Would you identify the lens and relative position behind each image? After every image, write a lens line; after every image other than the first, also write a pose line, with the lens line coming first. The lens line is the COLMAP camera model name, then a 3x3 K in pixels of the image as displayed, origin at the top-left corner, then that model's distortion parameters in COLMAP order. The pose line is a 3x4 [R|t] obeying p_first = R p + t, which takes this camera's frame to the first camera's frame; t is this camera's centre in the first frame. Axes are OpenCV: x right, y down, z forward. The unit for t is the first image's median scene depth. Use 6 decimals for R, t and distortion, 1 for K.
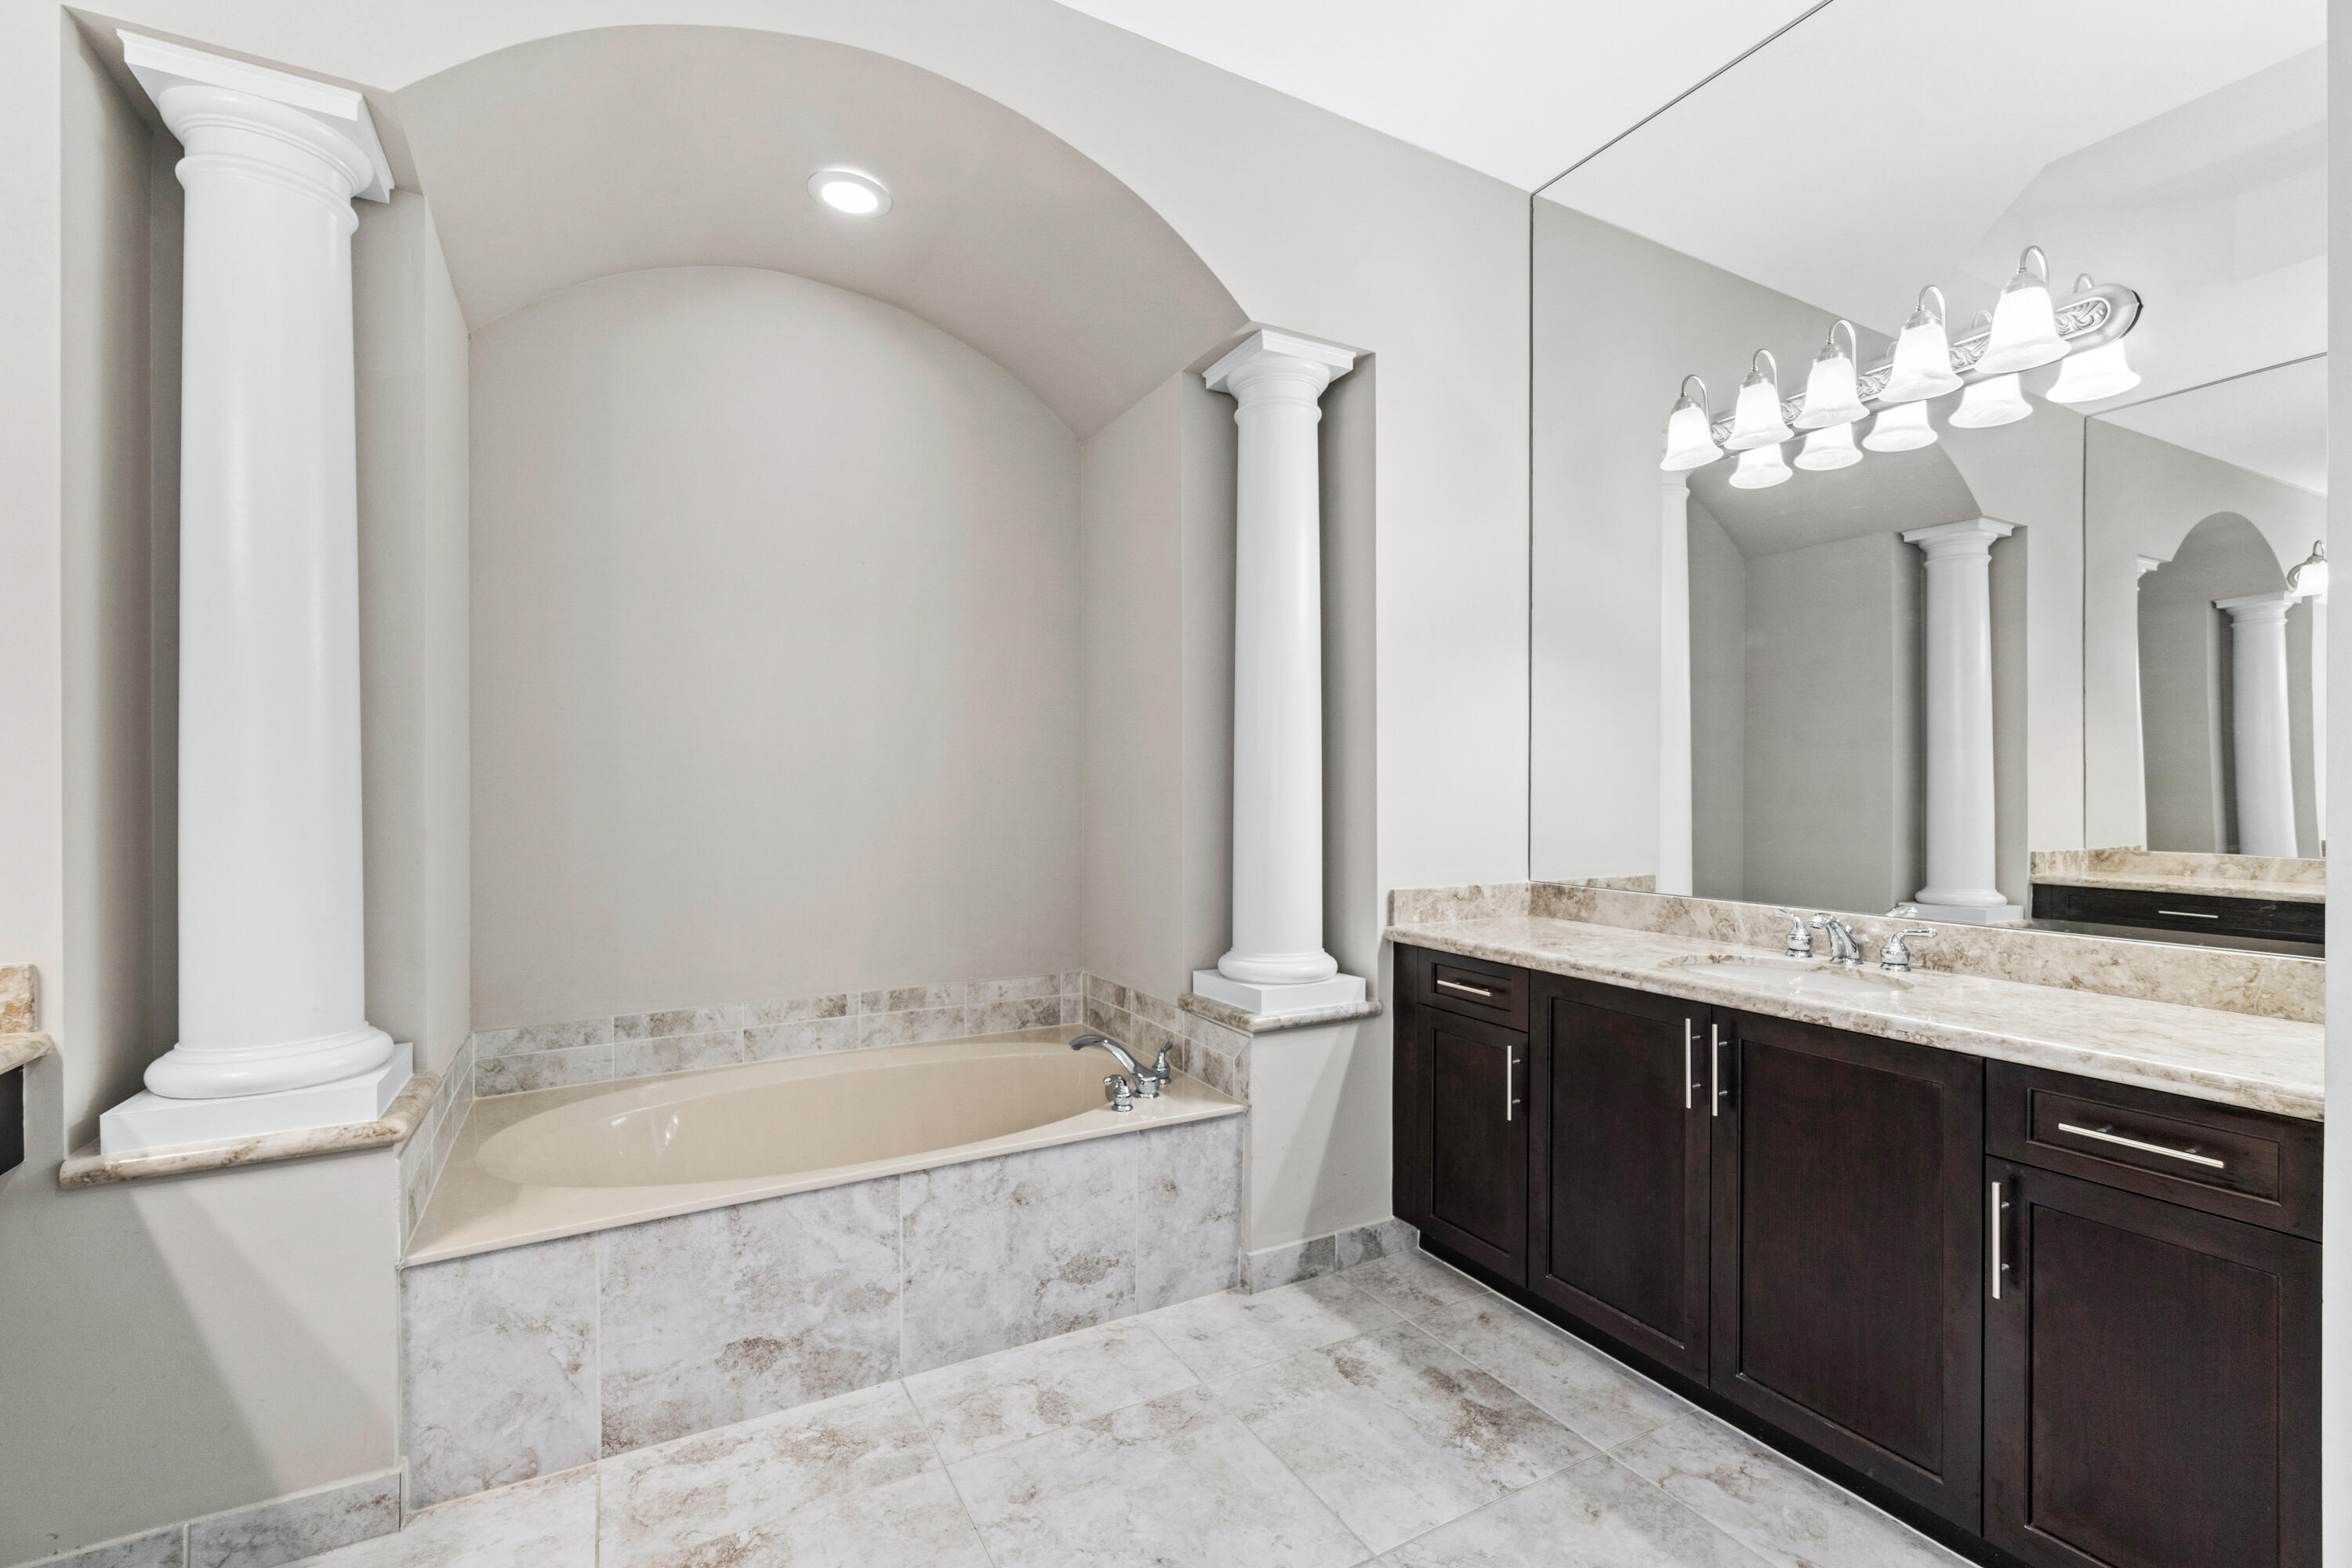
lens RADIAL K [[1030.3, 0, 1176.0], [0, 1030.3, 784.0], [0, 0, 1]] dist [-0.002861, 0.000549]
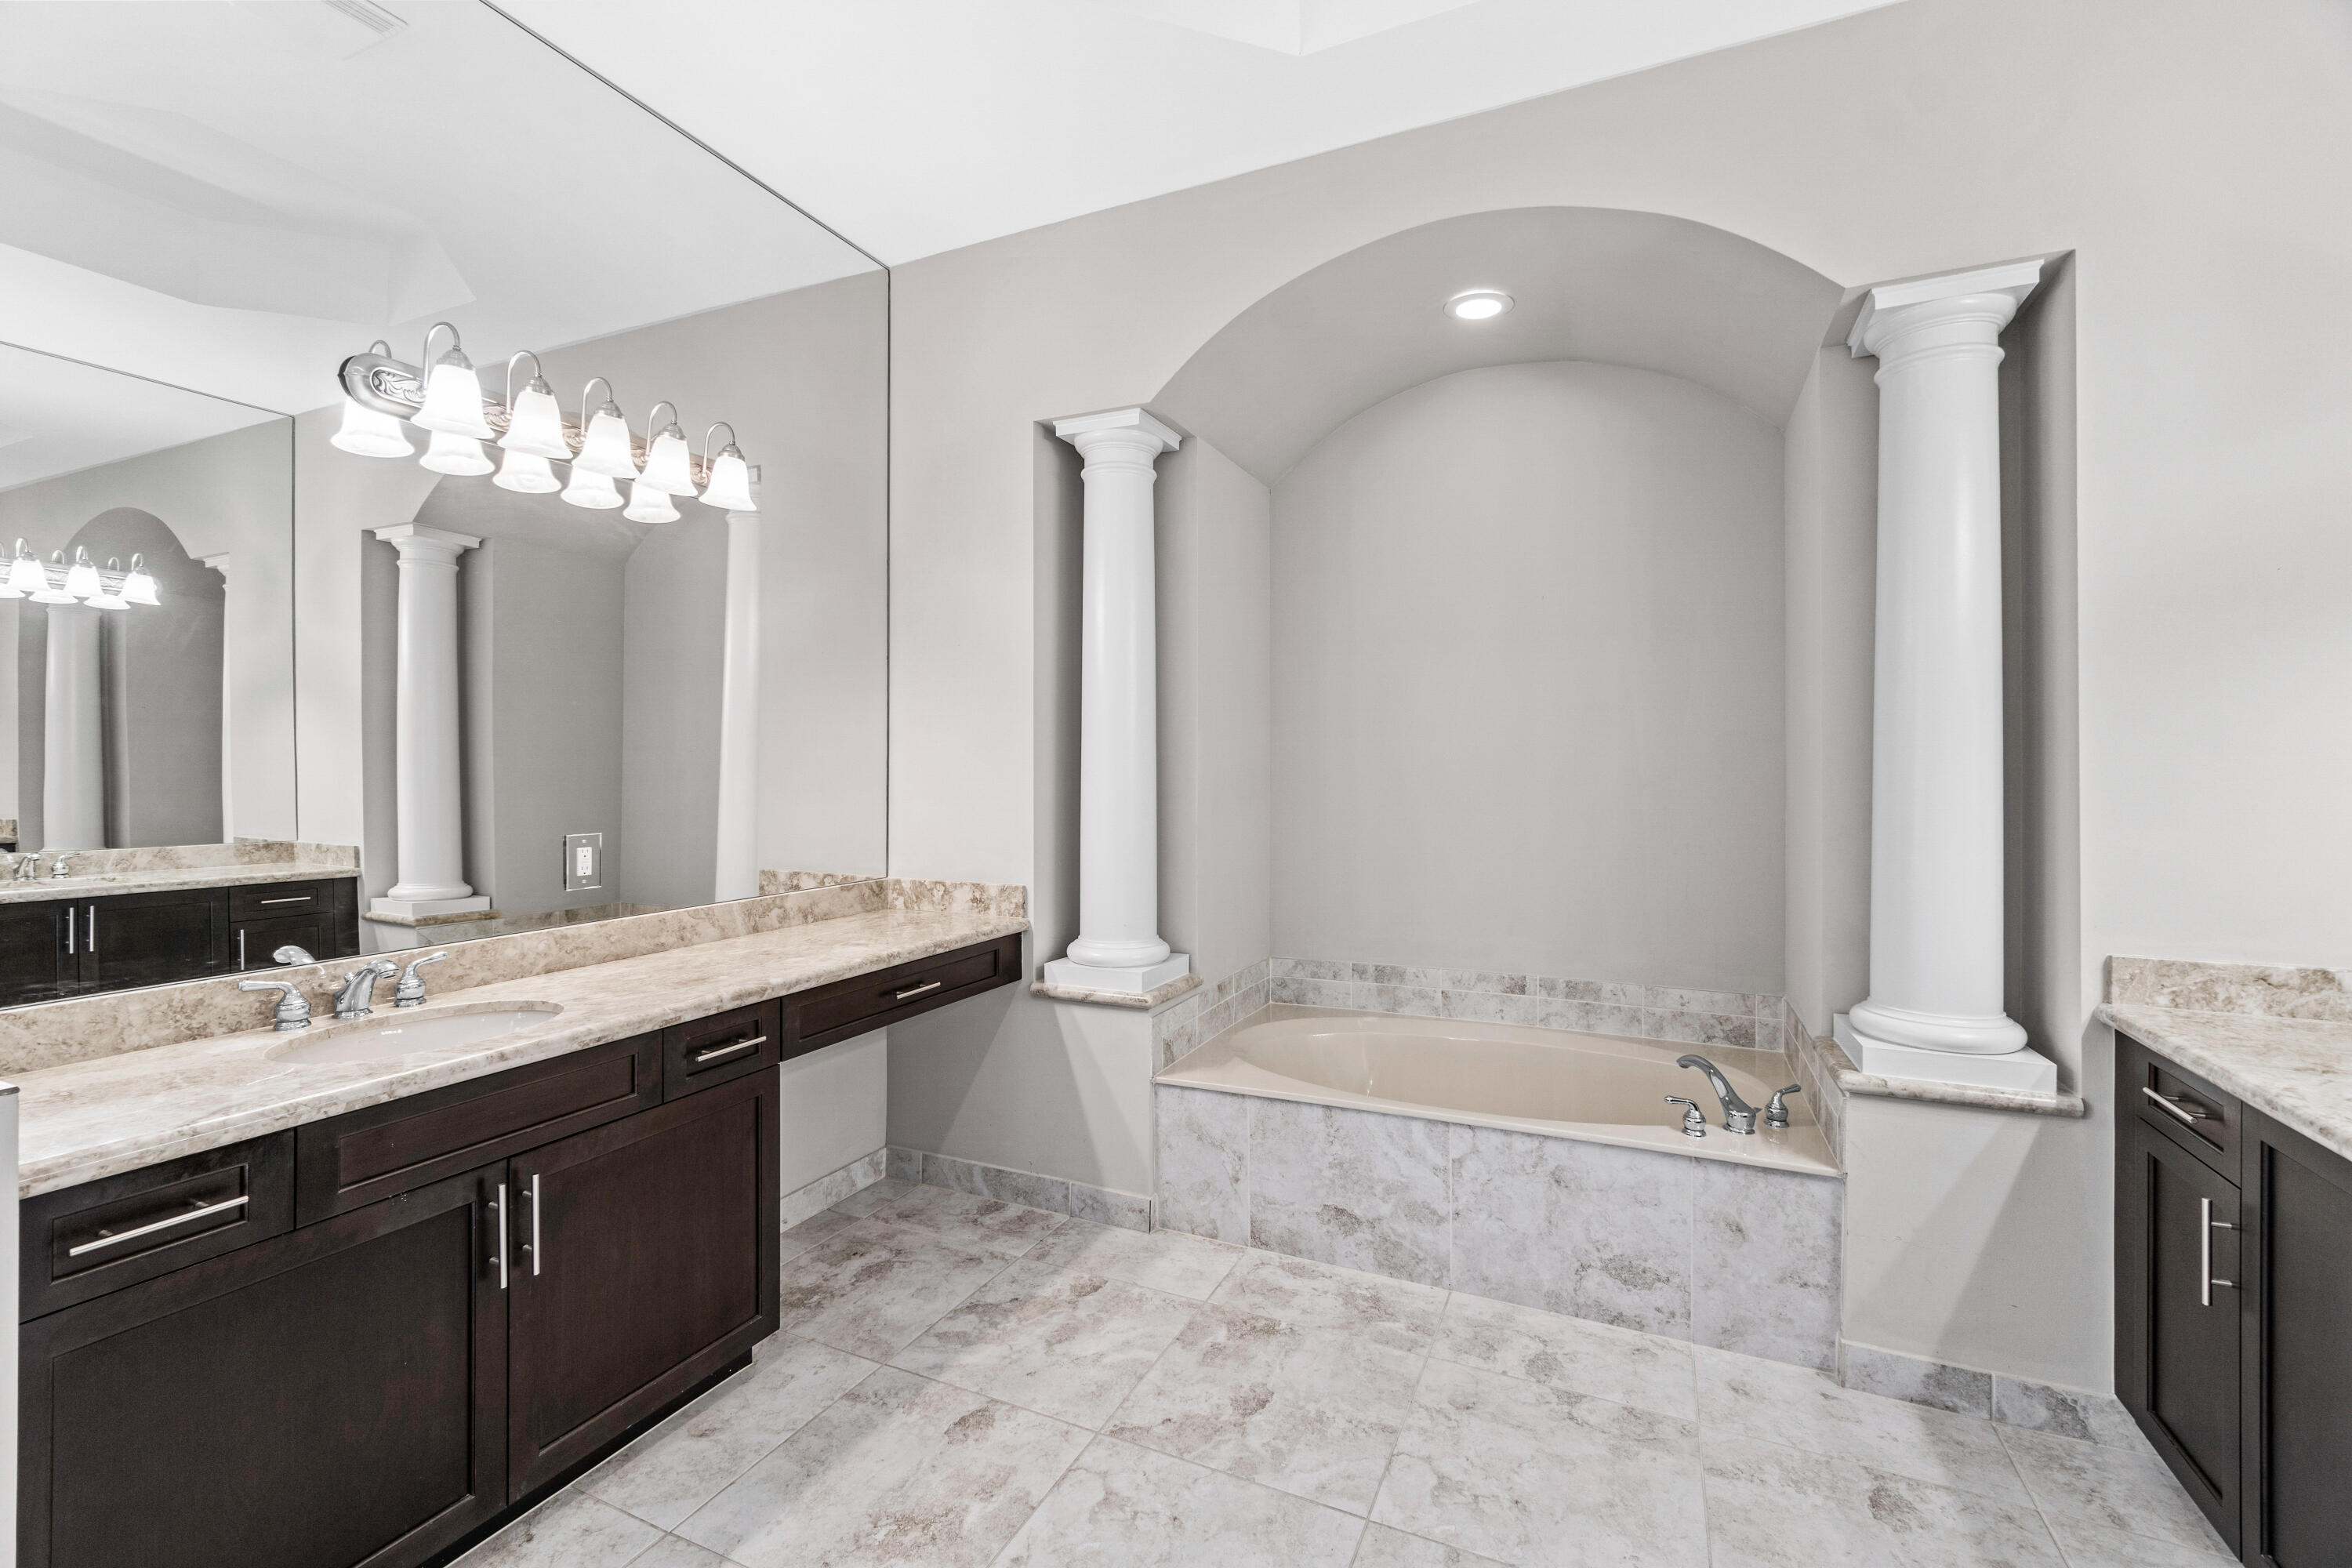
lens RADIAL K [[1015.8, 0, 1173.4], [0, 1015.8, 749.1], [0, 0, 1]] dist [-0.002725, 0.003745]
pose [[0.589826, -0.012842, -0.807428, 0.496836], [0.004277, 0.999909, -0.012778, -0.049670], [0.807519, 0.004083, 0.589828, 0.017983]]
